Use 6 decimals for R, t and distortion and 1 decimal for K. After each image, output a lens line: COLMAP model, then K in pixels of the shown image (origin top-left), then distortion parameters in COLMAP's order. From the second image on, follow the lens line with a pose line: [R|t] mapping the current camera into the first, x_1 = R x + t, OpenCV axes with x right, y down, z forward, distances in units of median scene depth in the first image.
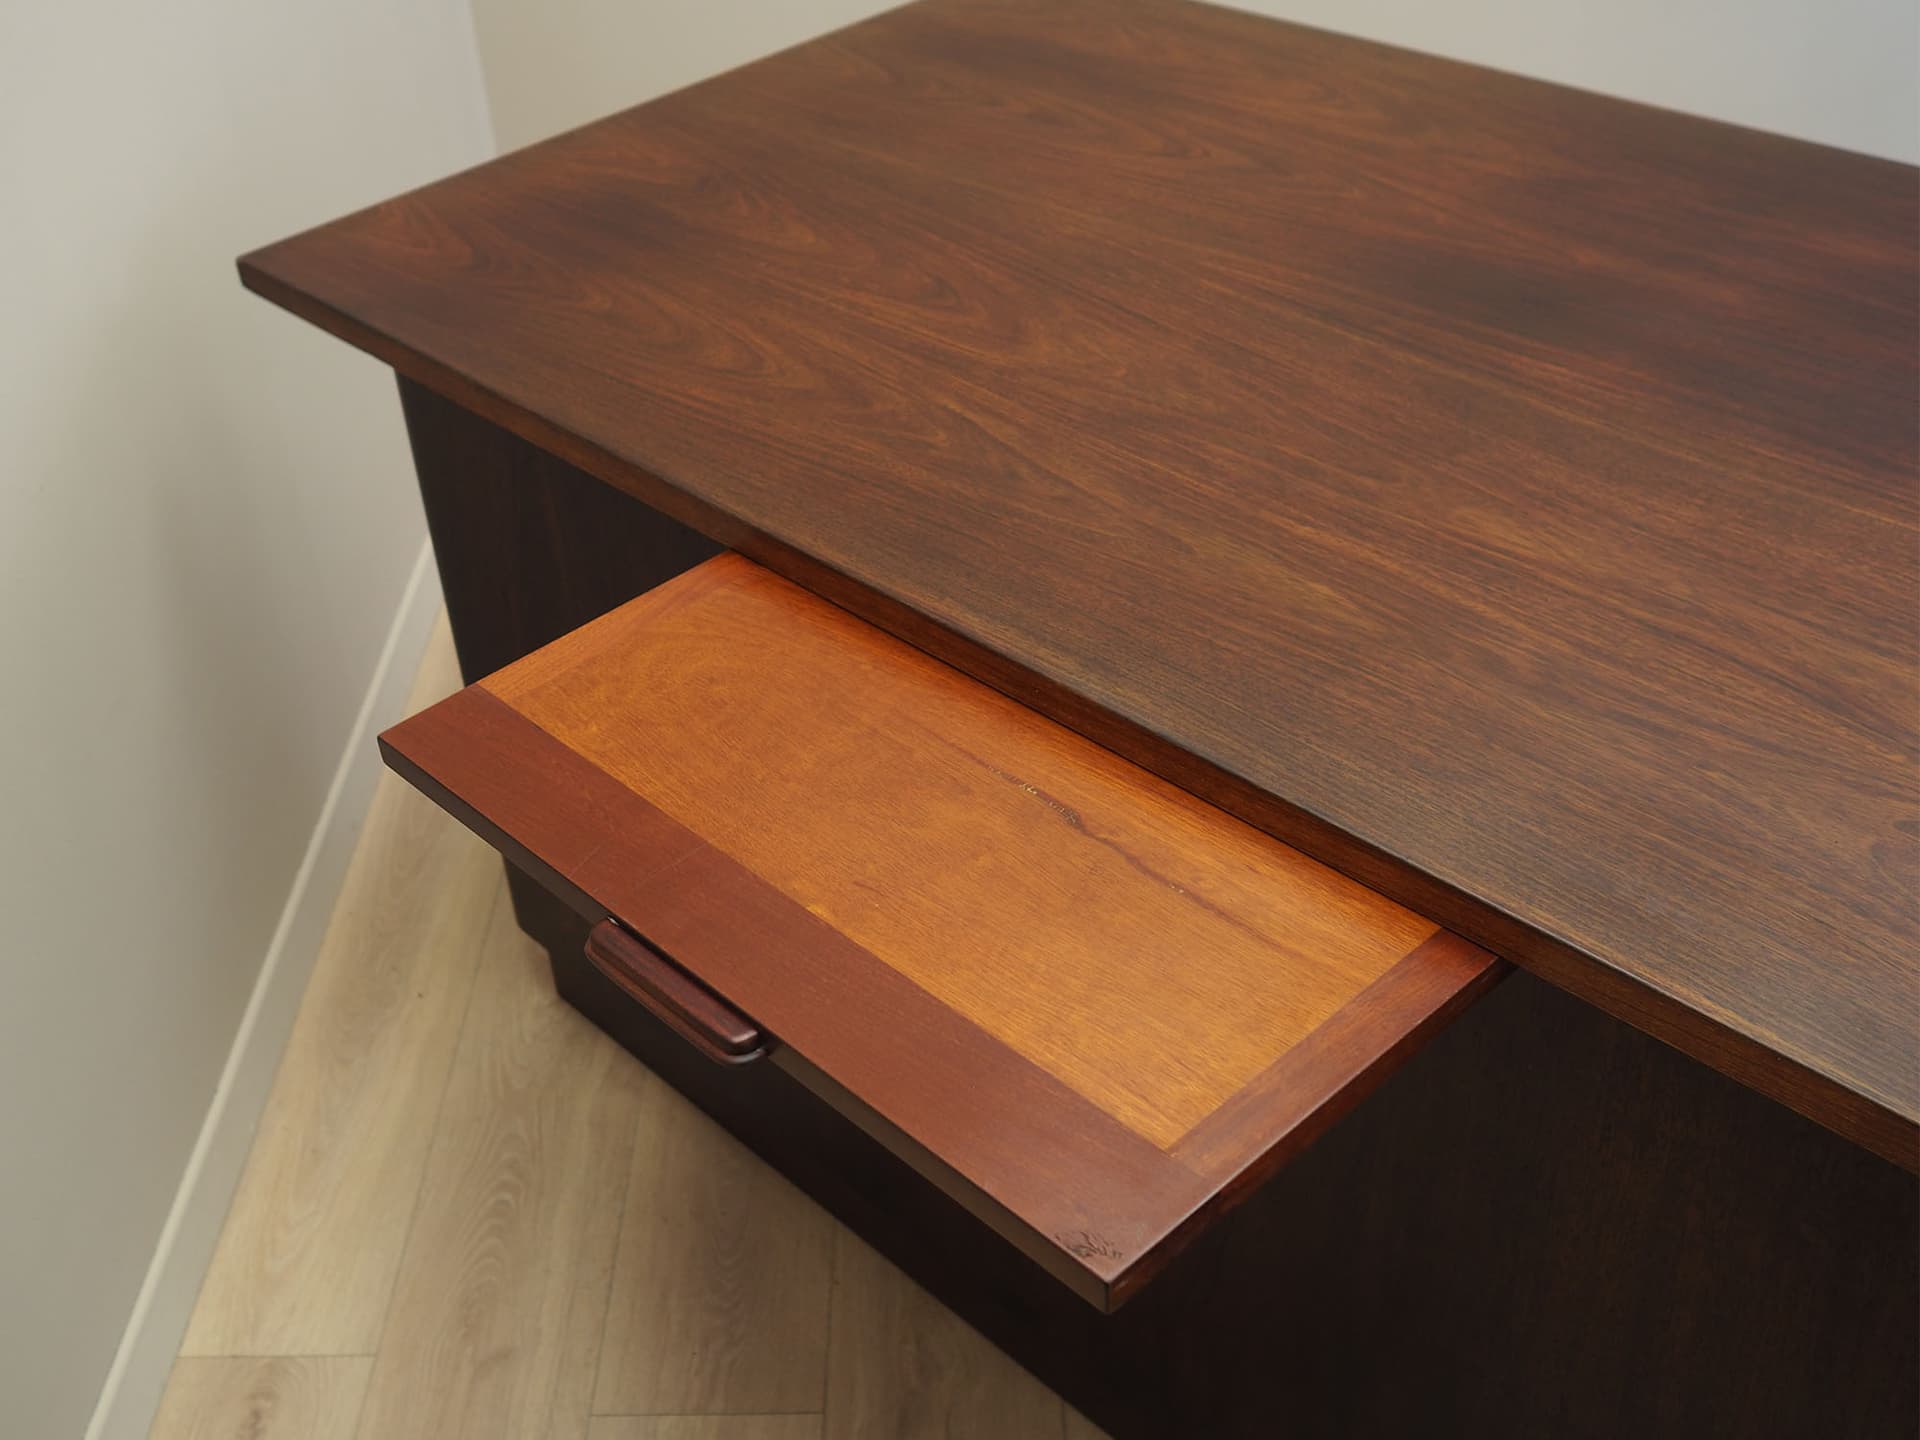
lens RADIAL K [[2035.9, 0, 958.2], [0, 2035.9, 826.1], [0, 0, 1]] dist [-0.001520, 0.034437]
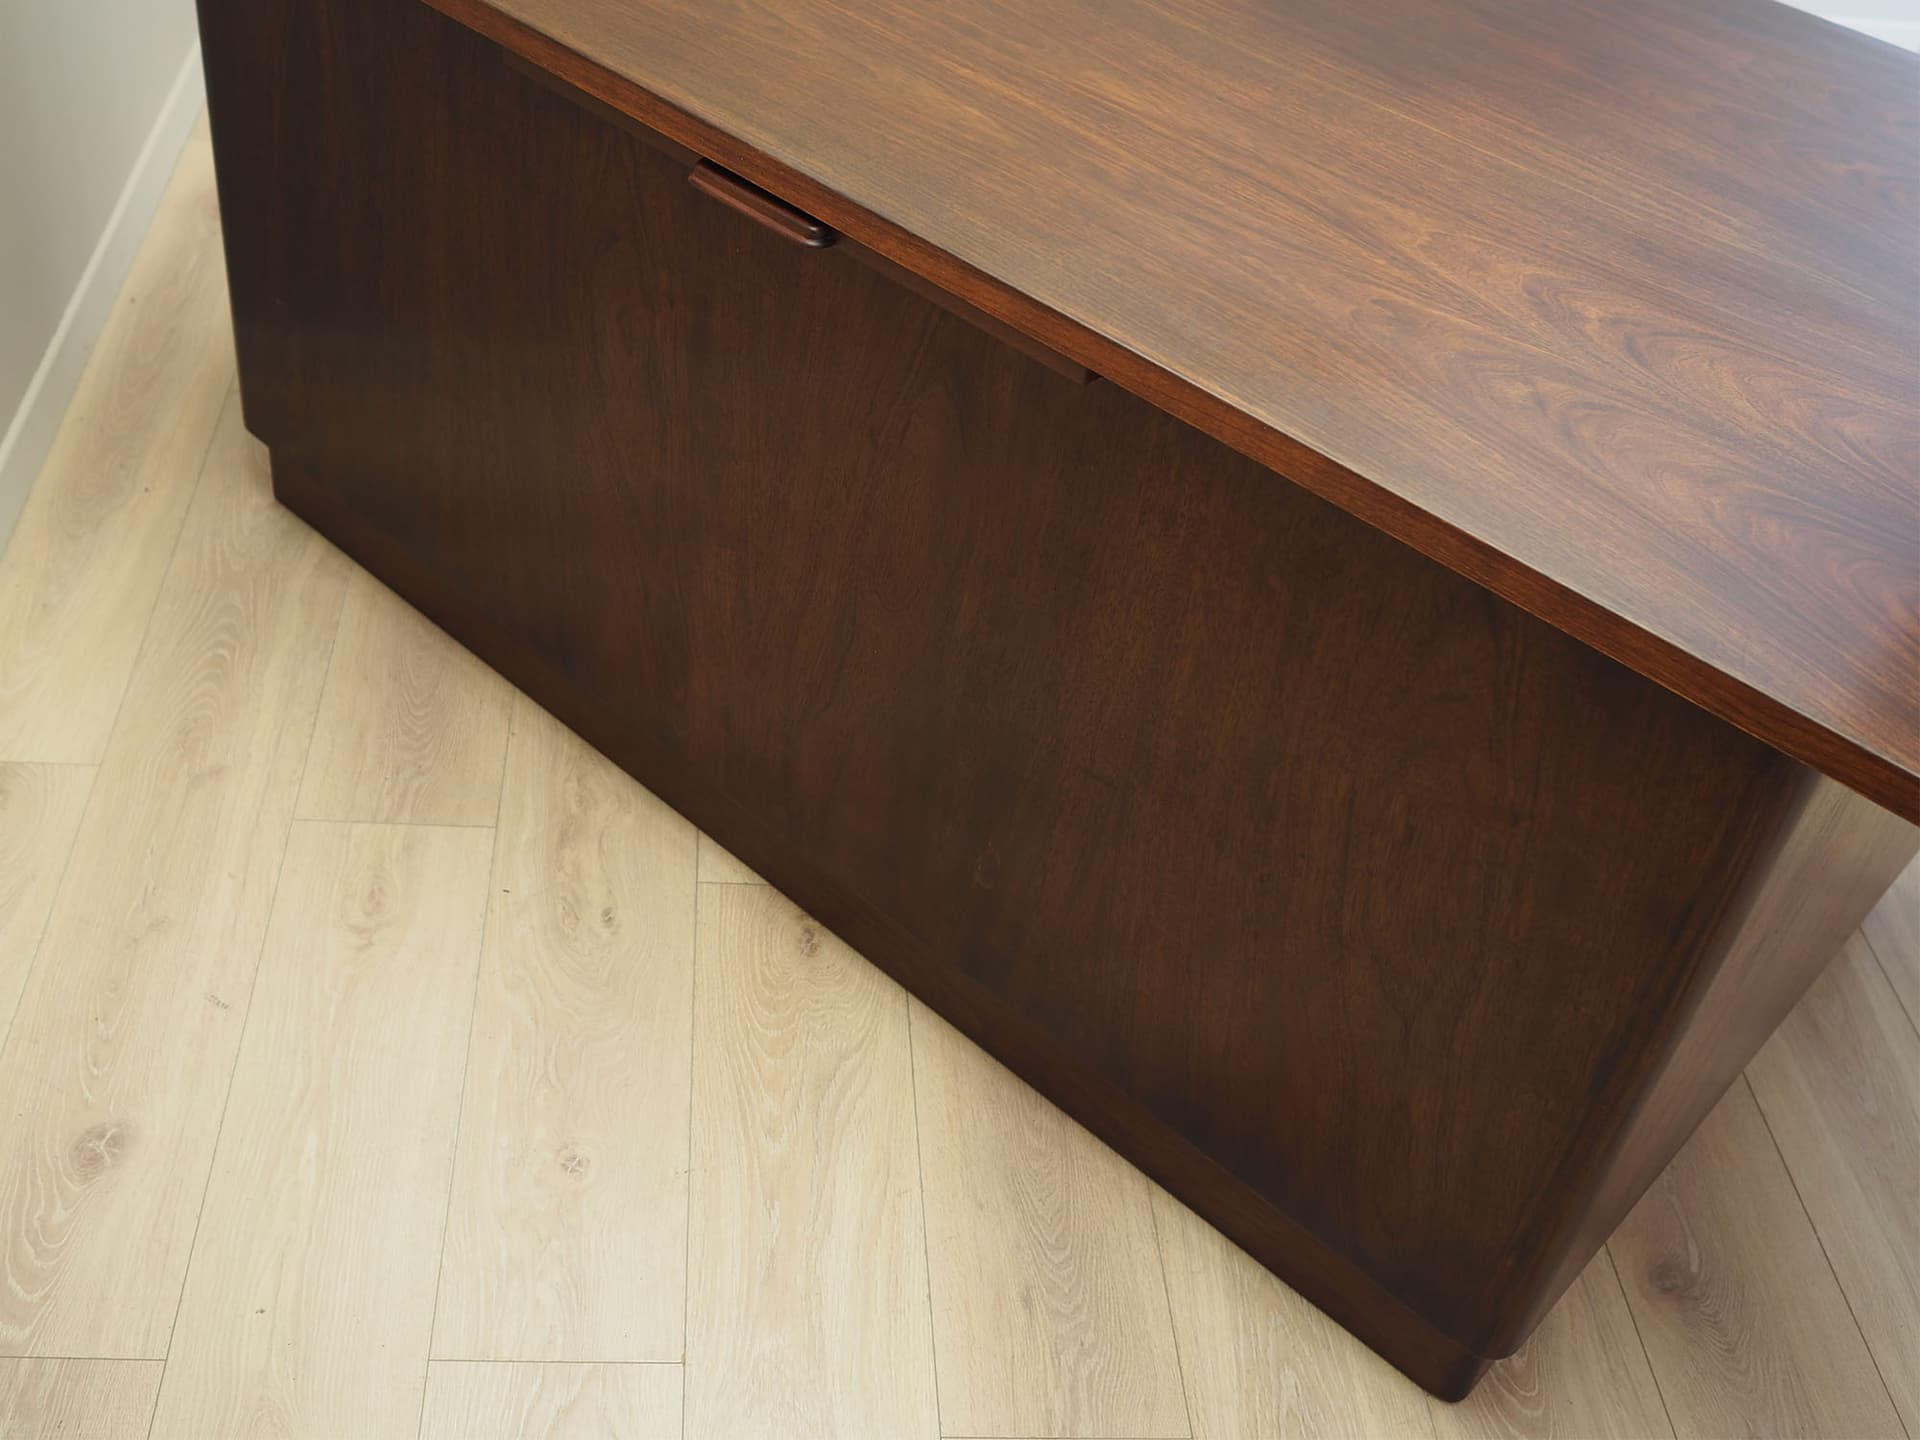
lens RADIAL K [[1957.3, 0, 886.4], [0, 1957.3, 768.8], [0, 0, 1]] dist [-0.011111, 0.024829]
pose [[0.985005, 0.085134, 0.150058, -0.021437], [-0.096250, 0.993002, 0.068431, 0.208884], [-0.143182, -0.081848, 0.986306, -0.217141]]
